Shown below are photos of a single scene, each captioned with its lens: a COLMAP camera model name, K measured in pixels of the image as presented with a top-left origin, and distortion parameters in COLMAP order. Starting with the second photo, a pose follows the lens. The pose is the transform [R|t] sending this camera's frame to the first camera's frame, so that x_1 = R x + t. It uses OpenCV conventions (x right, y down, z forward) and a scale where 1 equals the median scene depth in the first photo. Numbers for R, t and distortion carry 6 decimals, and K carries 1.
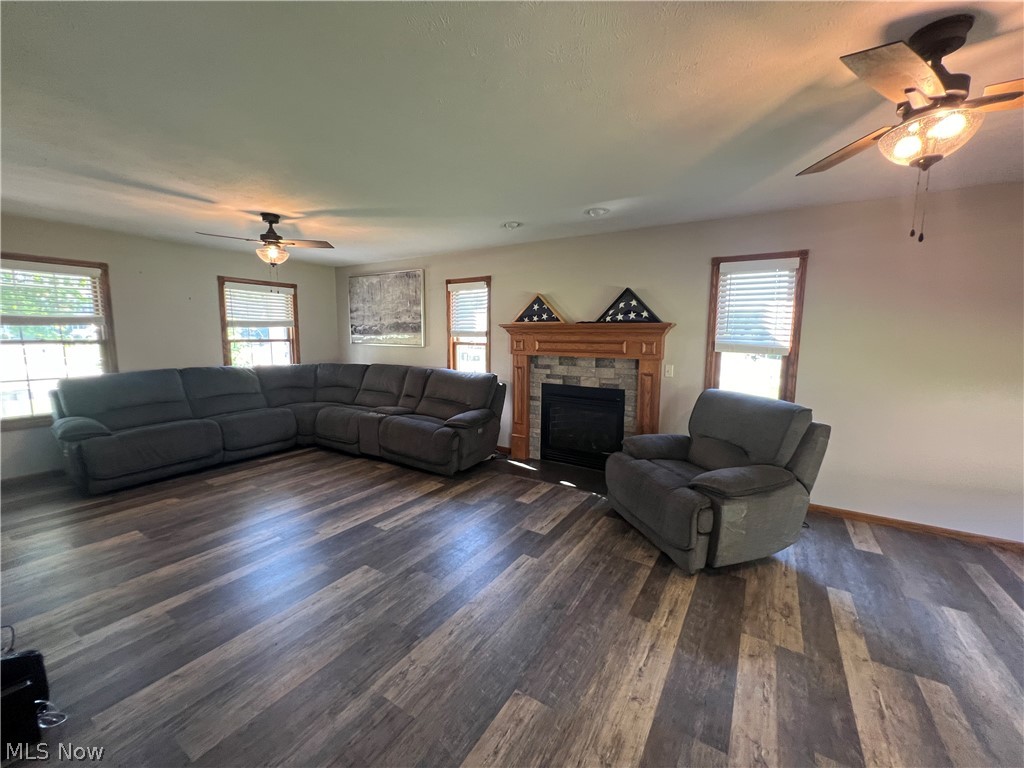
lens RADIAL K [[409.8, 0, 508.8], [0, 409.8, 380.3], [0, 0, 1]] dist [-0.002141, -0.000122]
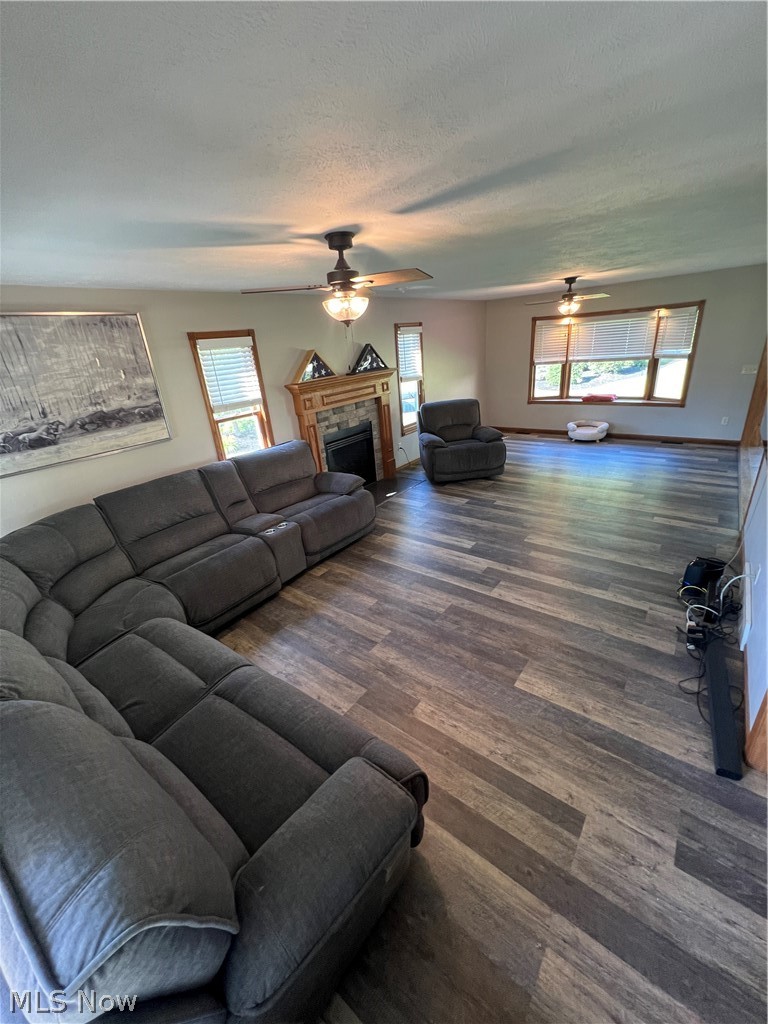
lens RADIAL K [[409.8, 0, 383.2], [0, 409.8, 513.5], [0, 0, 1]] dist [-0.002141, -0.000122]
pose [[0.092492, -0.404626, 0.909793, -1.025220], [0.190812, 0.903978, 0.382642, -0.201334], [-0.977259, 0.138209, 0.160819, 0.719249]]
